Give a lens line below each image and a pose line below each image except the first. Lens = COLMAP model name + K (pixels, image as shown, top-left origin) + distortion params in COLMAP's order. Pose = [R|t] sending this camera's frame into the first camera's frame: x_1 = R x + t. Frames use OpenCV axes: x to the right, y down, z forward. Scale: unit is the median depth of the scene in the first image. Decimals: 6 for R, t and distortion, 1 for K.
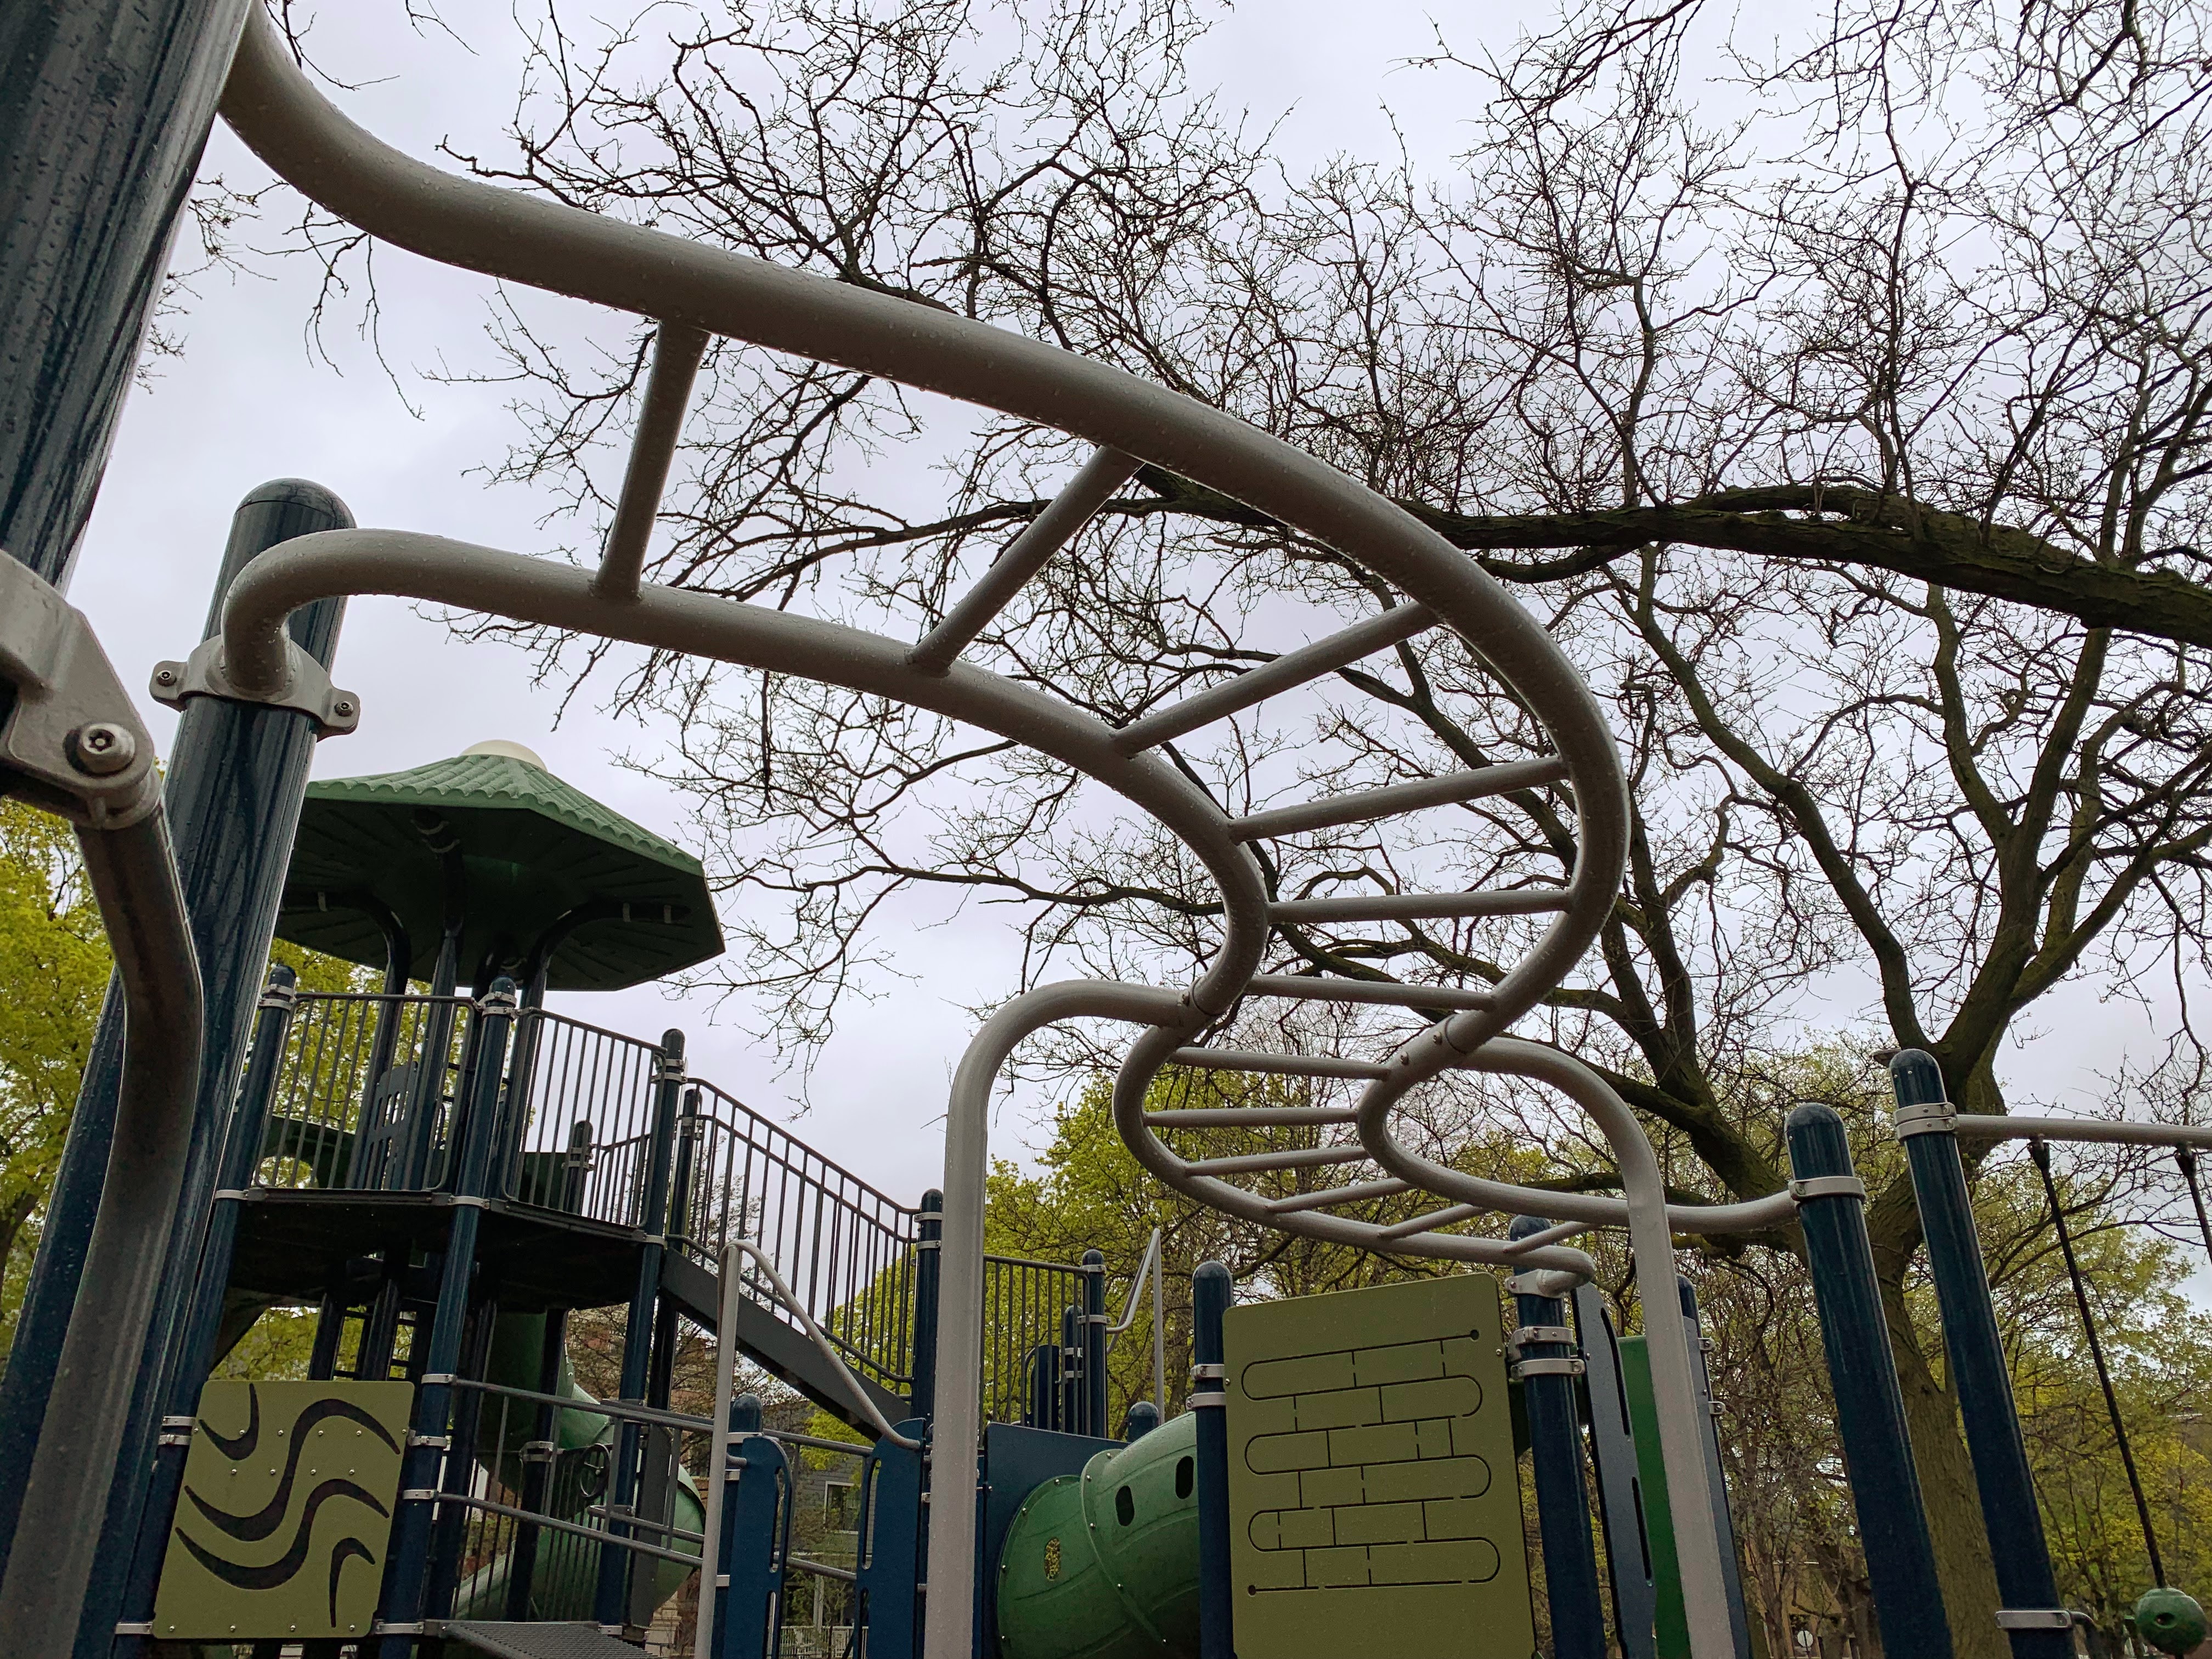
lens RADIAL K [[1675.6, 0, 1106.0], [0, 1675.6, 829.5], [0, 0, 1]] dist [0.027111, -0.004633]
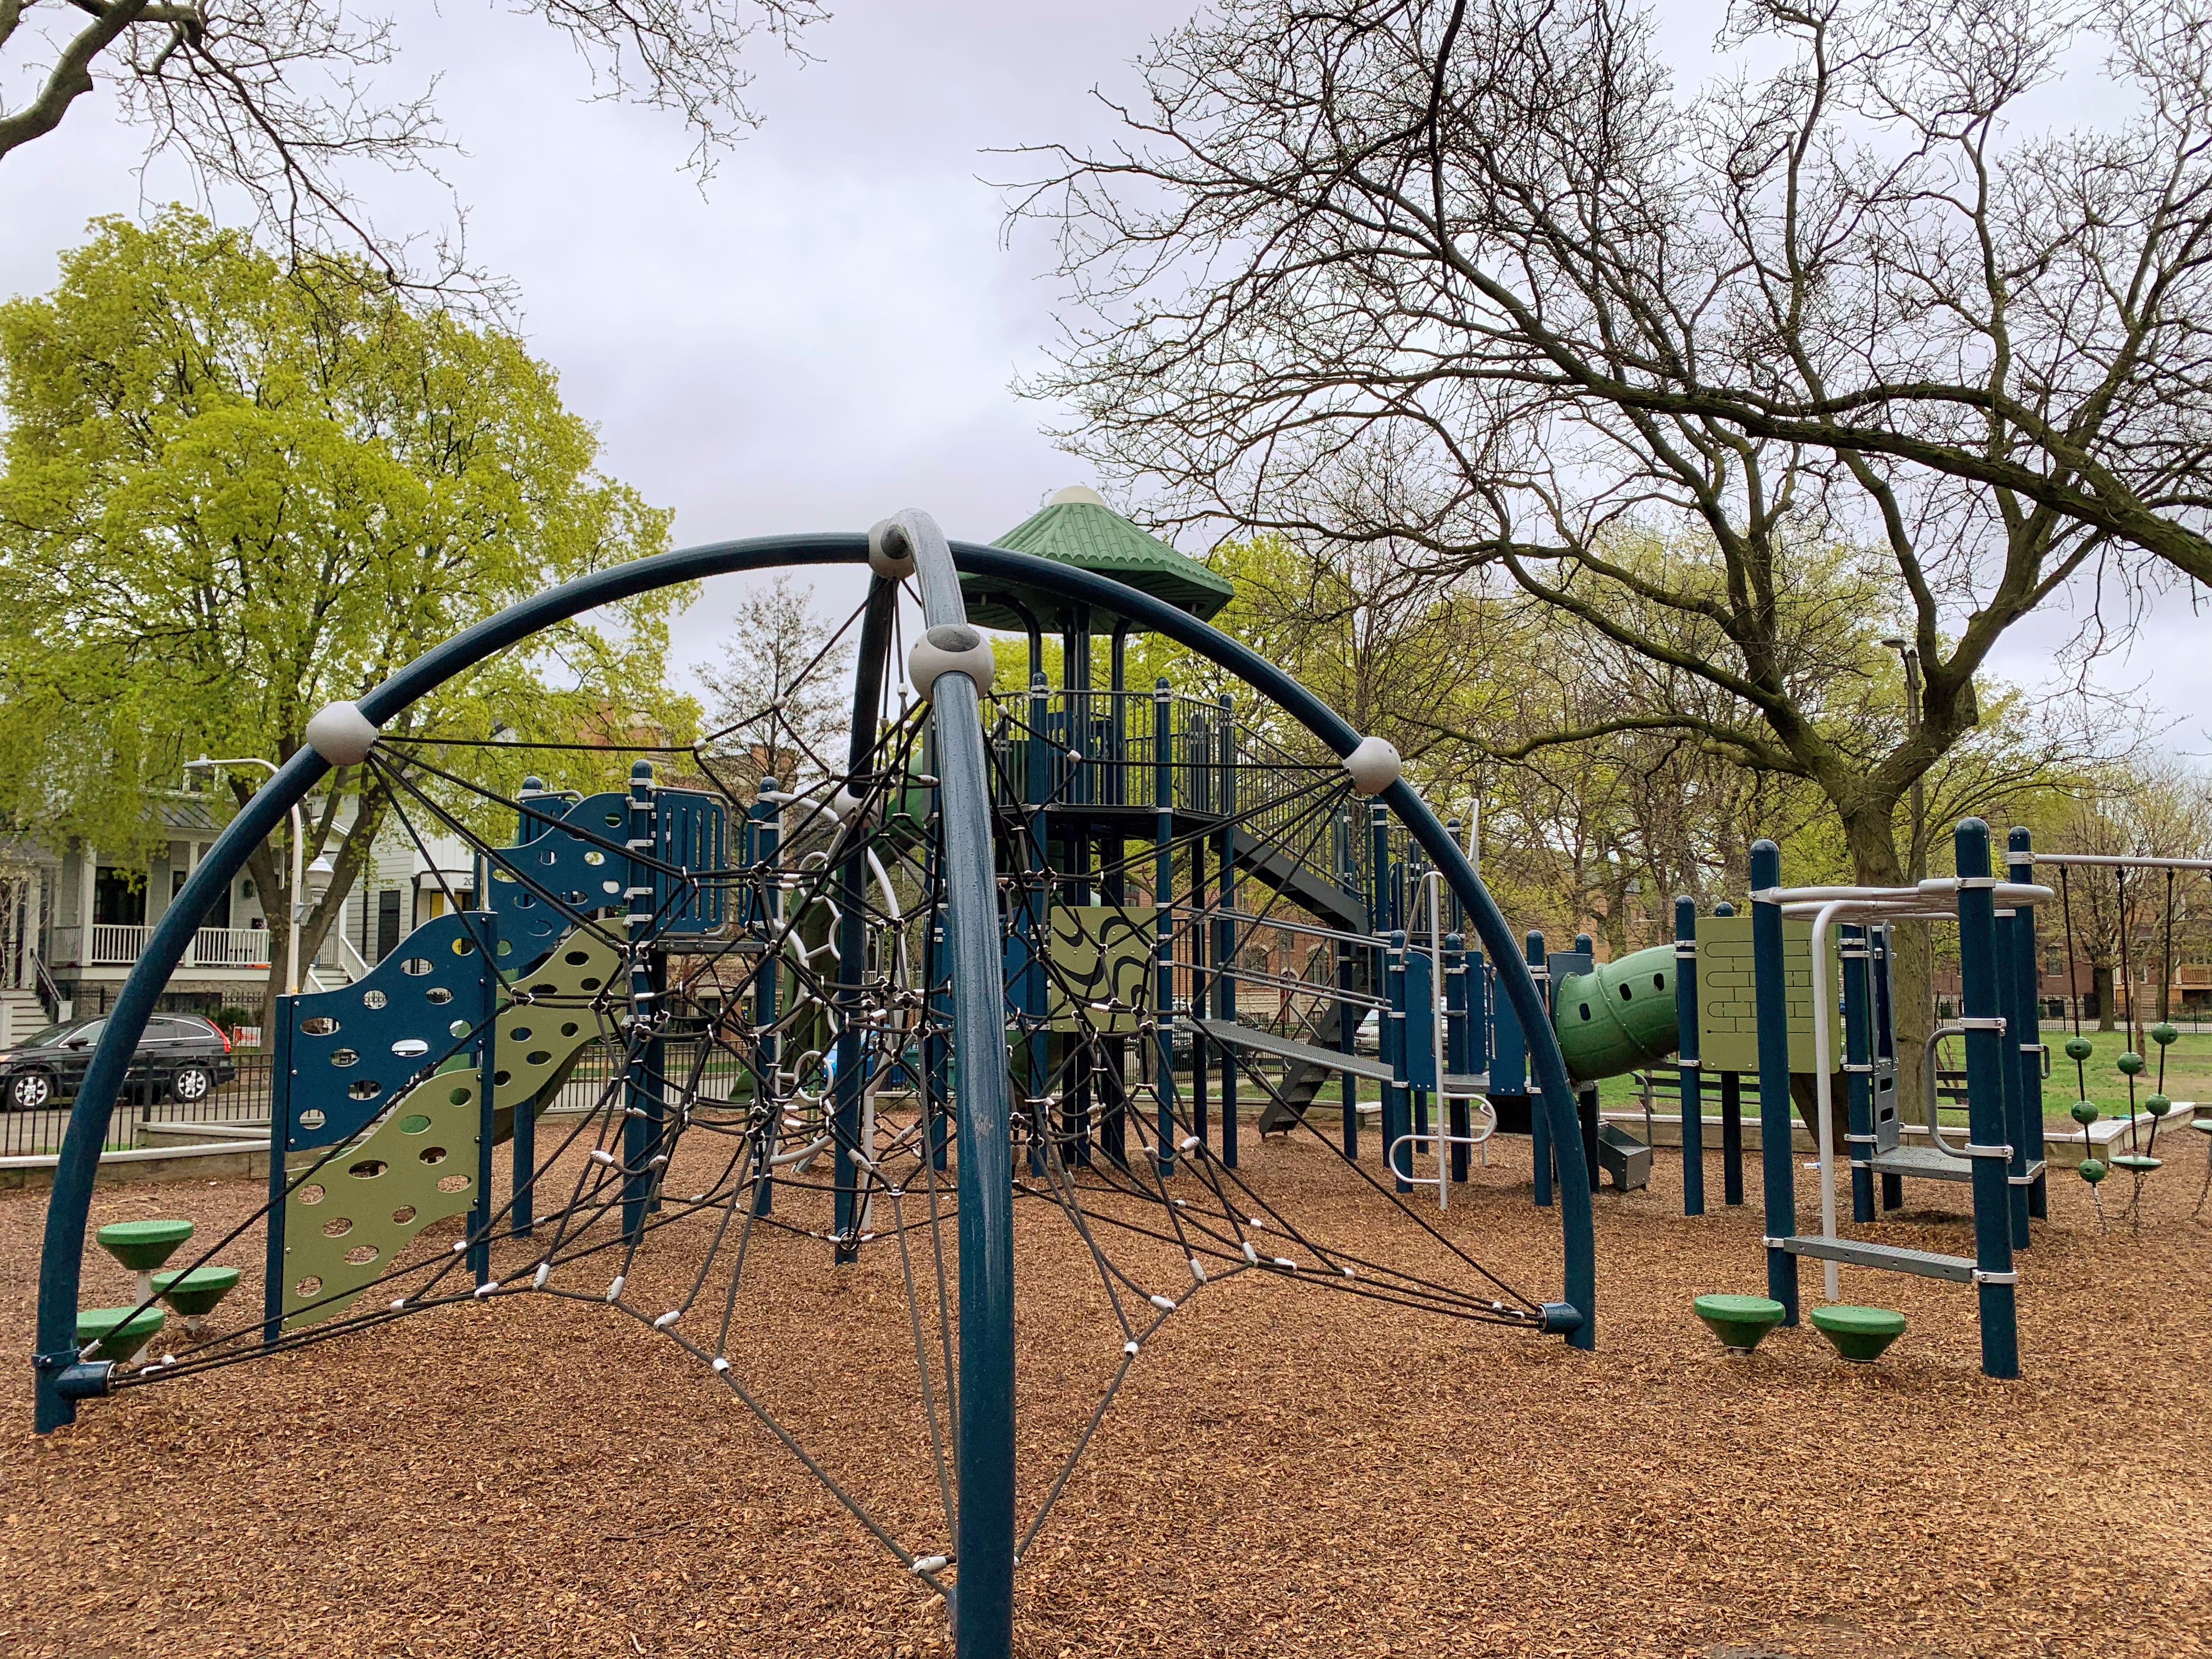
lens RADIAL K [[1685.9, 0, 1106.0], [0, 1685.9, 829.5], [0, 0, 1]] dist [0.007106, -0.008024]
pose [[0.998228, 0.008896, 0.058842, -0.453590], [-0.028945, 0.936506, 0.349455, -0.317952], [-0.051997, -0.350539, 0.935104, -0.557585]]
